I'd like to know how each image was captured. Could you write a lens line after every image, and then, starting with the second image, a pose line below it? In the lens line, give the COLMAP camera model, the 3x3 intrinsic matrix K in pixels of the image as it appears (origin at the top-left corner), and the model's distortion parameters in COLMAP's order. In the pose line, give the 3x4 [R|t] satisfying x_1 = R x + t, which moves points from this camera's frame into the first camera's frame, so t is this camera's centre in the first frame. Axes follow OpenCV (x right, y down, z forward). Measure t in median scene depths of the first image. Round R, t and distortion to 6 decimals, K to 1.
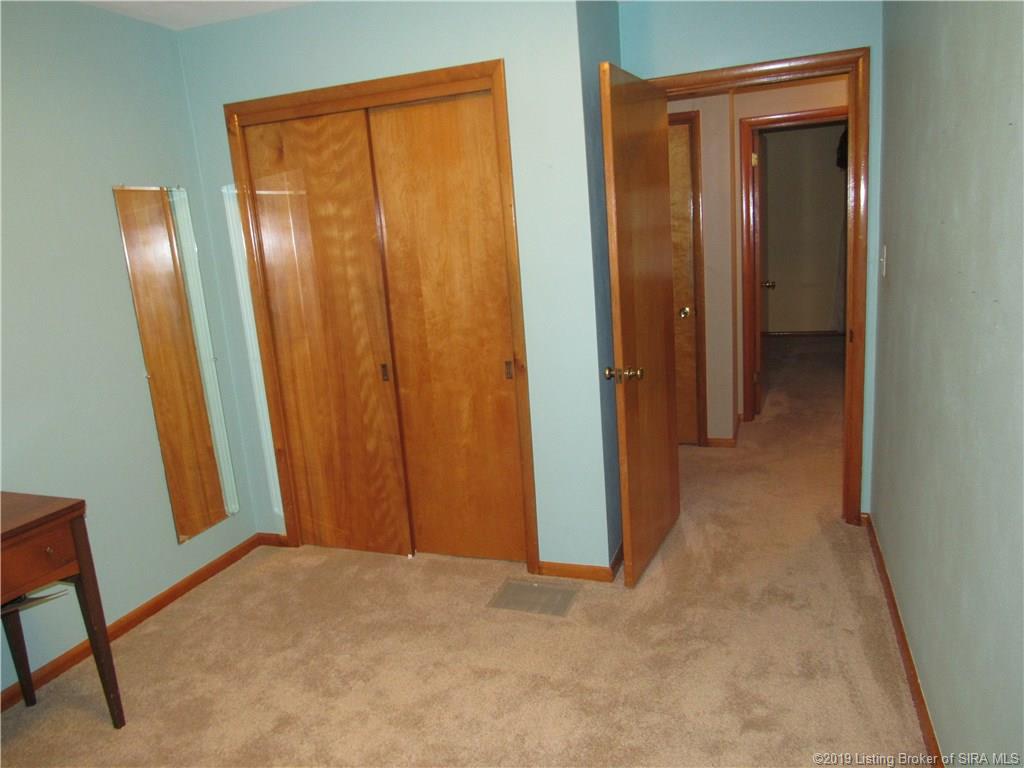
lens RADIAL K [[729.5, 0, 511.4], [0, 729.5, 395.0], [0, 0, 1]] dist [-0.027606, 0.008299]
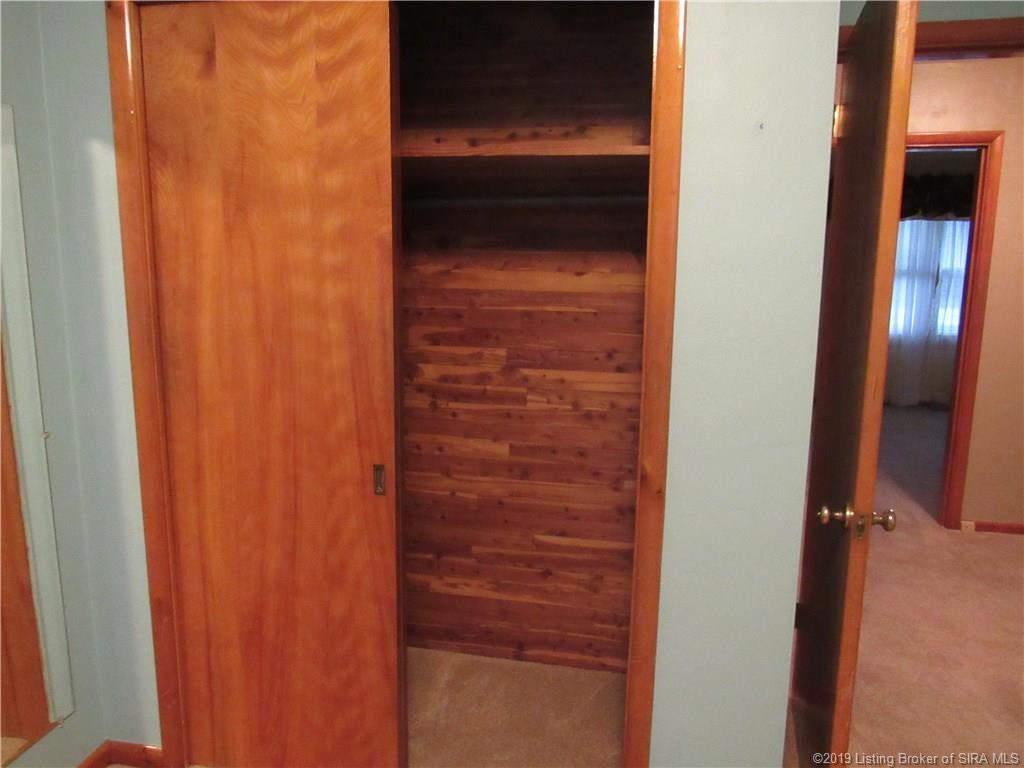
lens RADIAL K [[709.9, 0, 517.3], [0, 709.9, 377.1], [0, 0, 1]] dist [-0.019296, -0.006033]
pose [[0.983983, 0.058800, 0.168284, -0.160551], [-0.048735, 0.996802, -0.063335, -0.076410], [-0.171470, 0.054119, 0.983702, 0.443040]]
